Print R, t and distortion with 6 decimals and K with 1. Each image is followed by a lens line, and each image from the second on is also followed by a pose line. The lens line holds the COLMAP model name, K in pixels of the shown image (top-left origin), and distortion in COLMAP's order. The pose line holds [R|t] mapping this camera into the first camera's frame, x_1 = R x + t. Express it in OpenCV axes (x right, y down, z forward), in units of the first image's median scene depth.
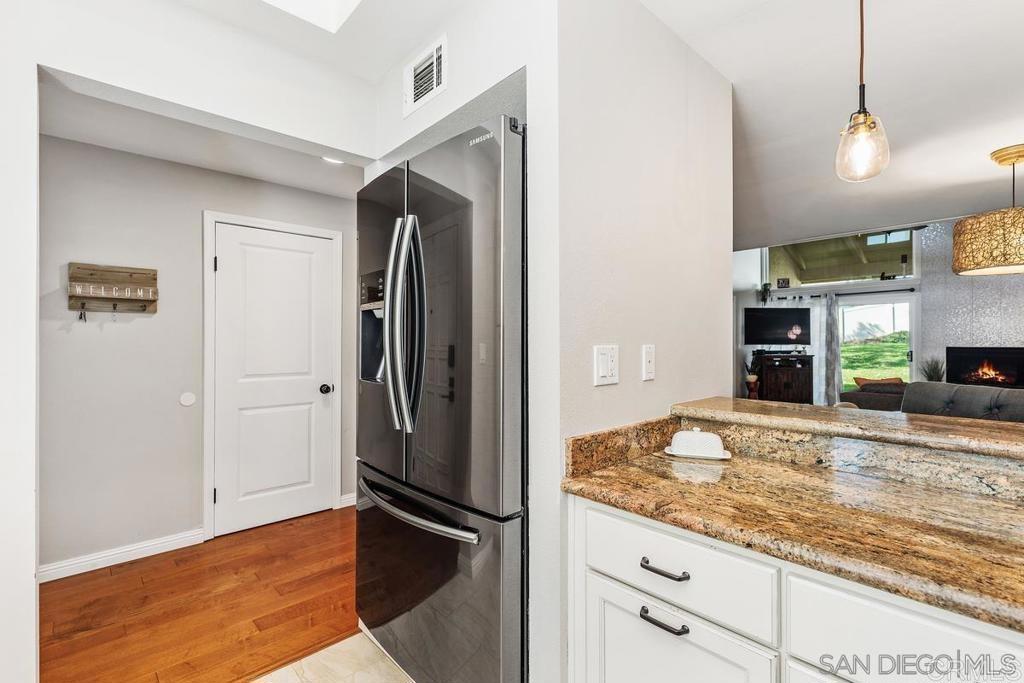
lens RADIAL K [[456.3, 0, 512.0], [0, 456.3, 341.5], [0, 0, 1]] dist [0.001231, 0.000155]
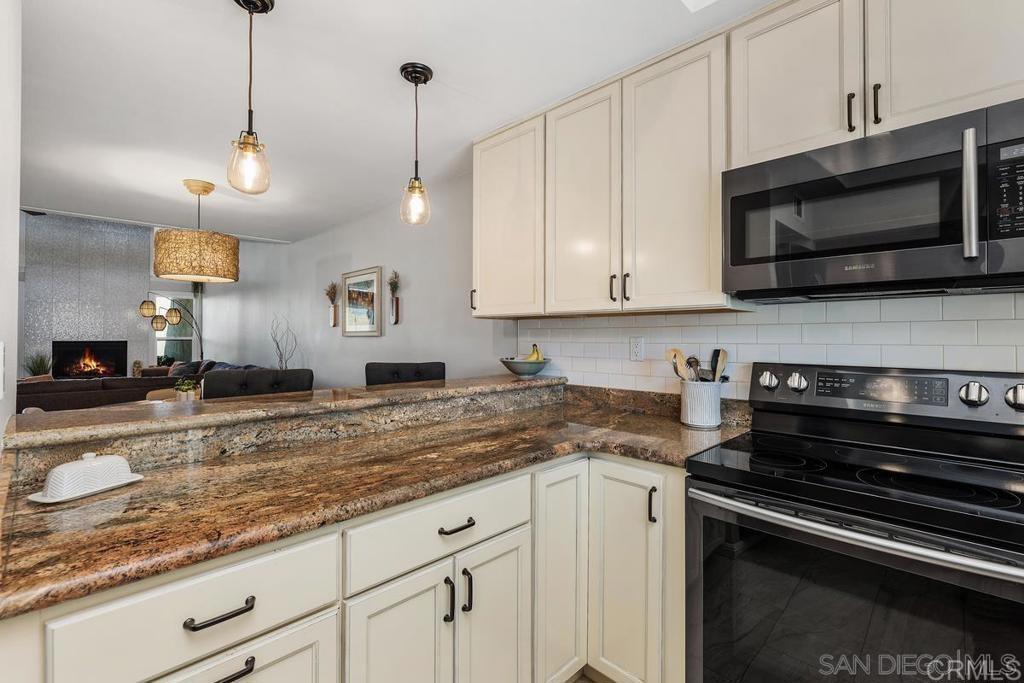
lens RADIAL K [[458.0, 0, 509.7], [0, 458.0, 331.8], [0, 0, 1]] dist [-0.003065, -0.000151]
pose [[-0.027839, 0.011039, 0.999551, -0.478660], [-0.002642, 0.999935, -0.011117, 0.001128], [-0.999609, -0.002950, -0.027808, 0.478951]]
